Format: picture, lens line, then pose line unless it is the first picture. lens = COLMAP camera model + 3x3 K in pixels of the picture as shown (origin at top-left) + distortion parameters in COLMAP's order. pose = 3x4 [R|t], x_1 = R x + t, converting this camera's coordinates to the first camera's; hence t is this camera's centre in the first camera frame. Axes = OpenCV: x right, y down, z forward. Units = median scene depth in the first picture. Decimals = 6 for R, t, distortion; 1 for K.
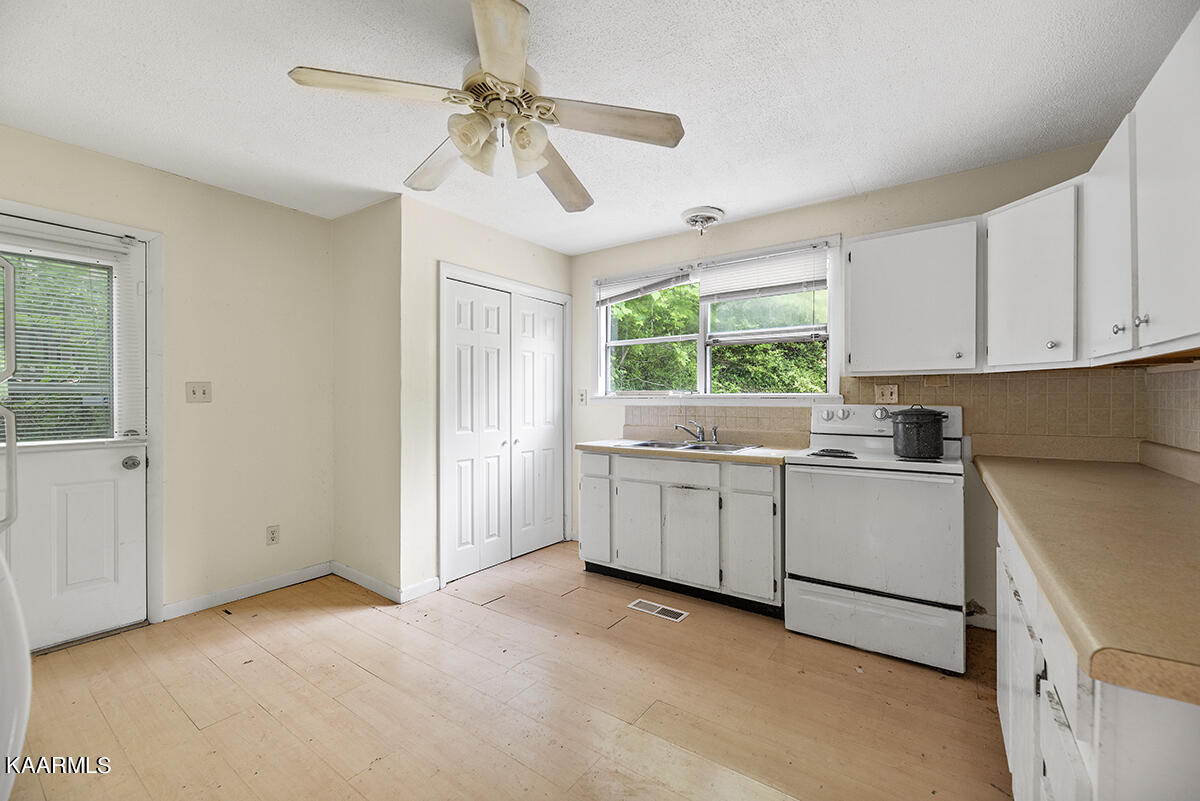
lens RADIAL K [[494.7, 0, 596.9], [0, 494.7, 401.3], [0, 0, 1]] dist [0.001305, 0.000123]
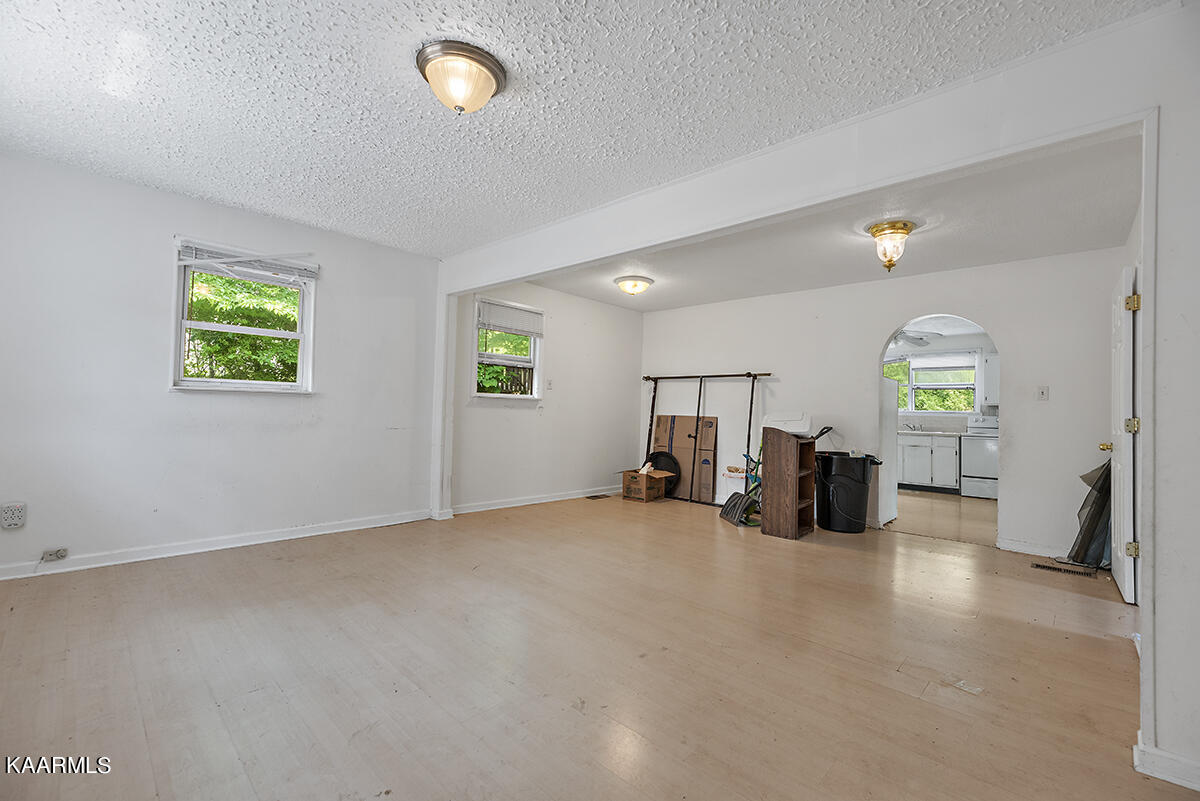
lens RADIAL K [[494.7, 0, 593.9], [0, 494.7, 396.6], [0, 0, 1]] dist [0.001305, 0.000123]
pose [[0.986486, 0.020873, -0.162509, -1.069736], [-0.027502, 0.998874, -0.038646, 0.062241], [0.161519, 0.042593, 0.985950, -1.846526]]
